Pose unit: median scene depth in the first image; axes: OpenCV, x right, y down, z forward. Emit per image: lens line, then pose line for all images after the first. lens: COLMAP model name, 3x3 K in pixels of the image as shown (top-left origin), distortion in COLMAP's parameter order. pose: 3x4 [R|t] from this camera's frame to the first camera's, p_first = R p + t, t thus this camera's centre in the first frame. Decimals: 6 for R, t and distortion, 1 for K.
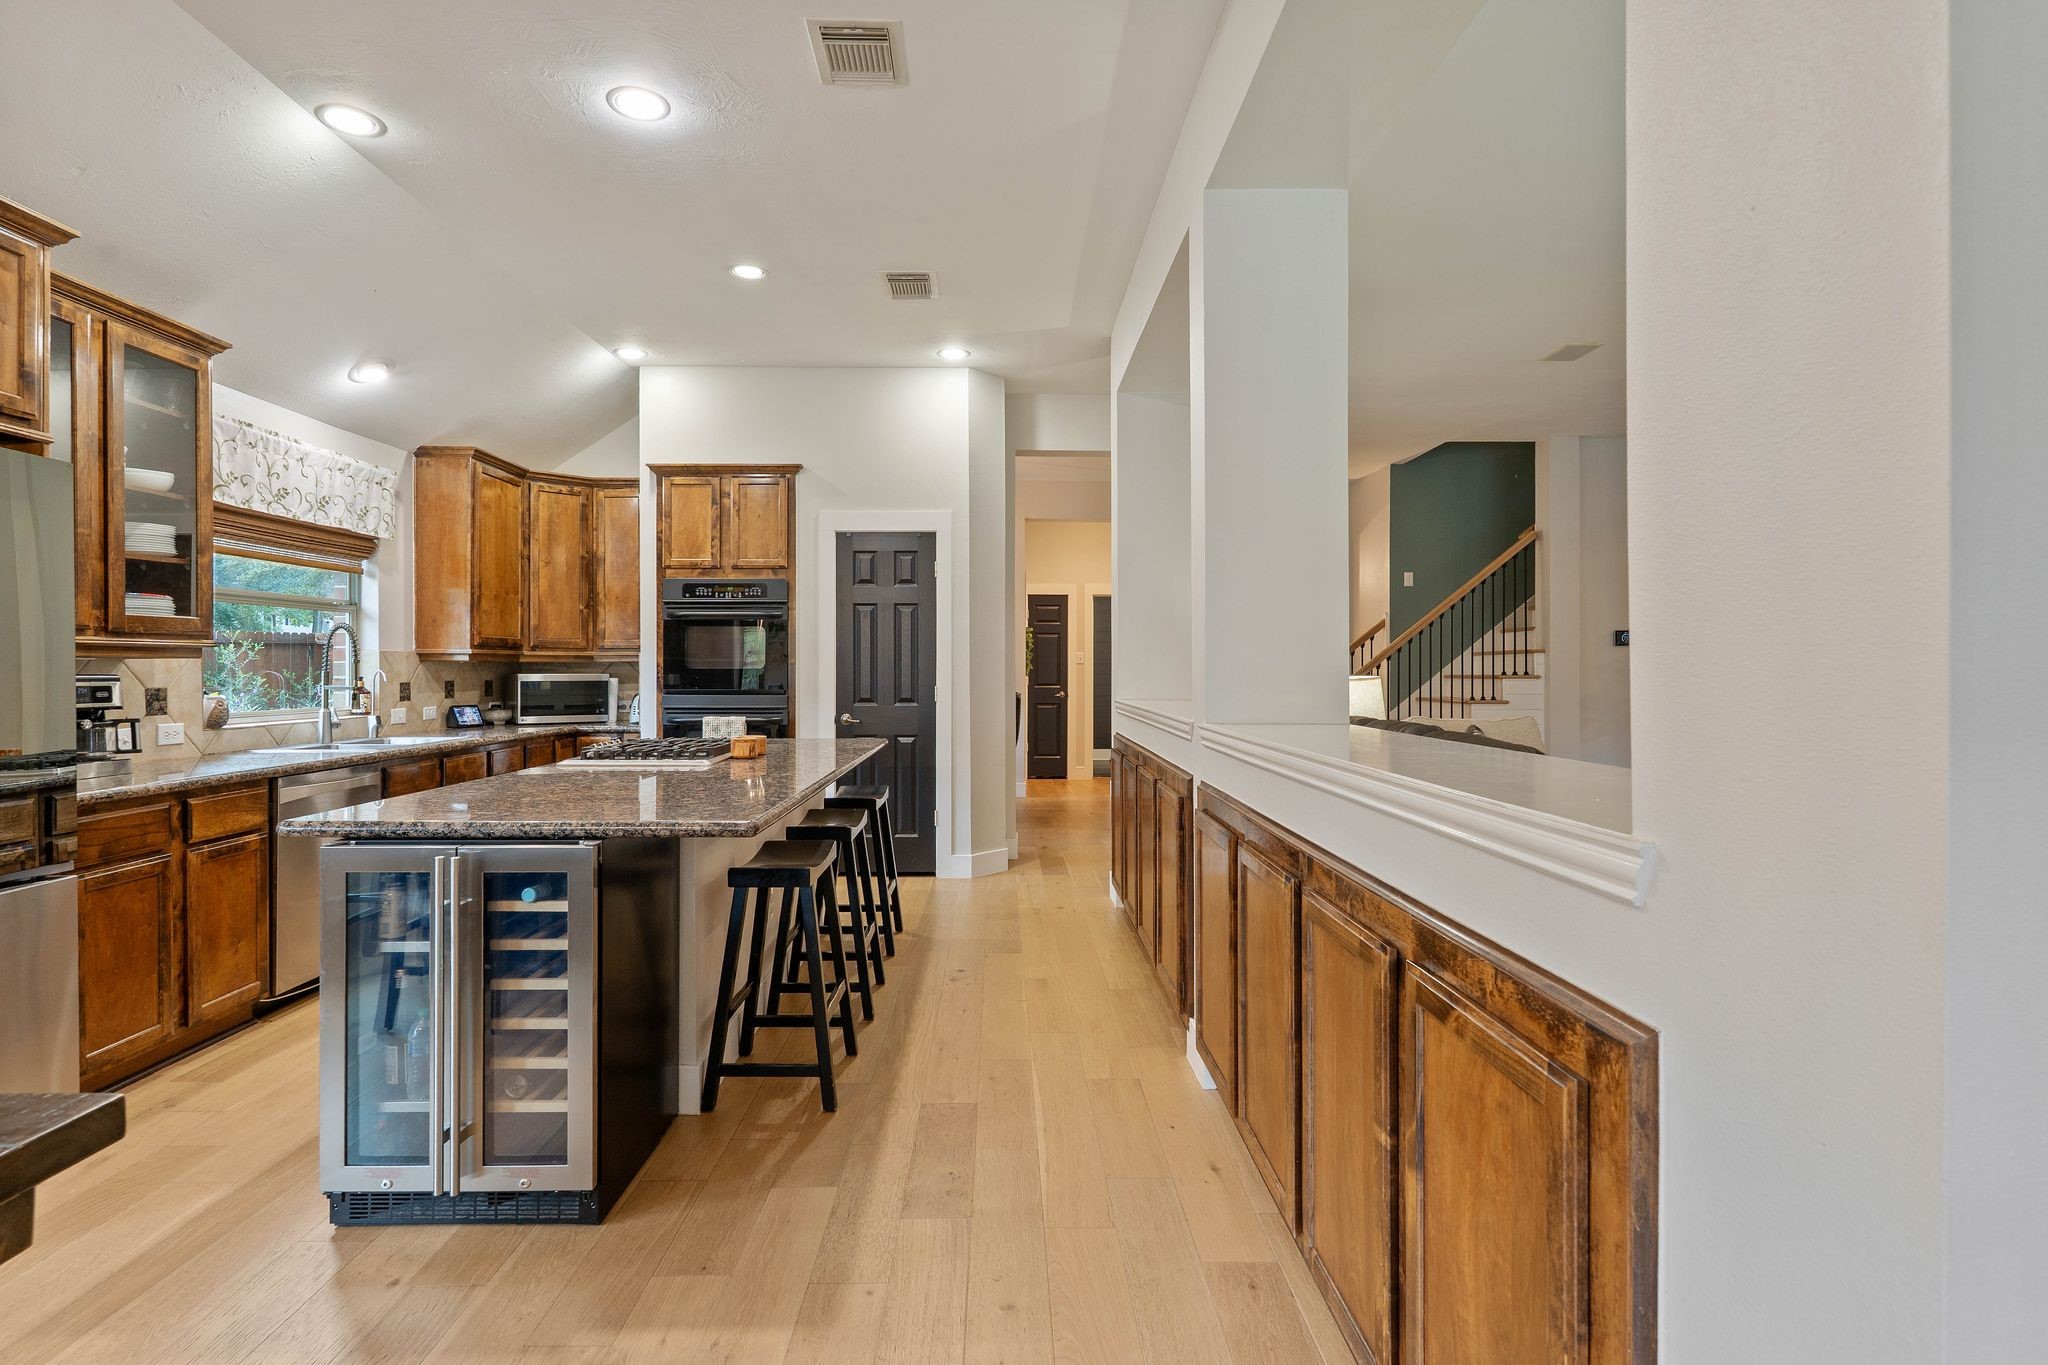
lens RADIAL K [[1029.4, 0, 1018.6], [0, 1029.4, 666.1], [0, 0, 1]] dist [-0.002603, -0.001347]
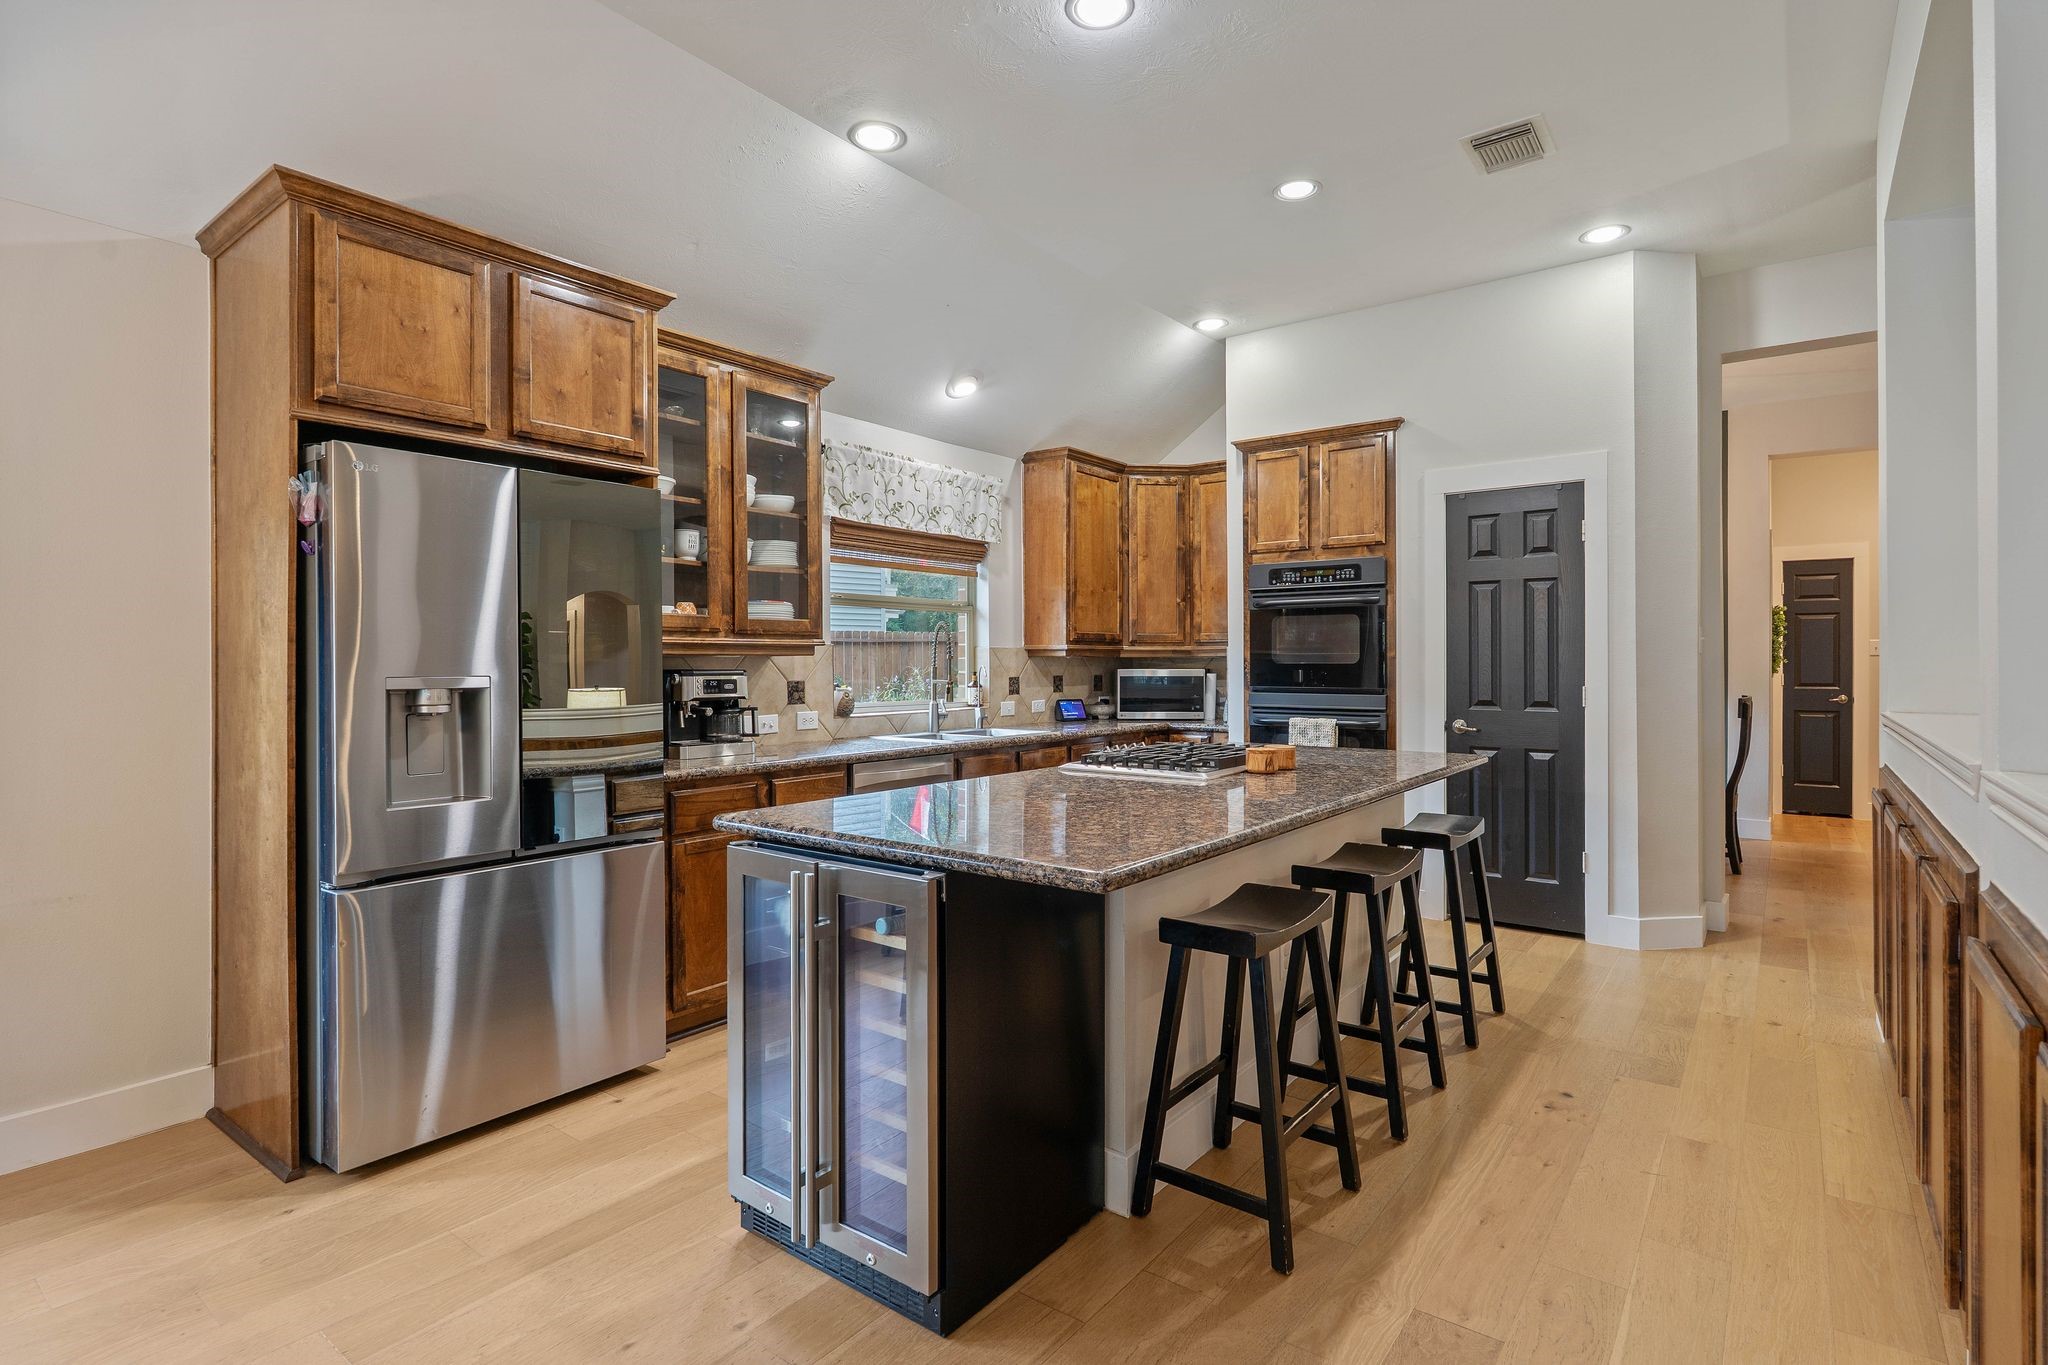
lens RADIAL K [[1029.4, 0, 1012.1], [0, 1029.4, 664.9], [0, 0, 1]] dist [-0.002603, -0.001347]
pose [[0.782778, -0.000356, -0.622301, 0.085147], [0.003223, 0.999989, 0.003483, -0.000364], [0.622292, -0.004733, 0.782771, 0.222038]]
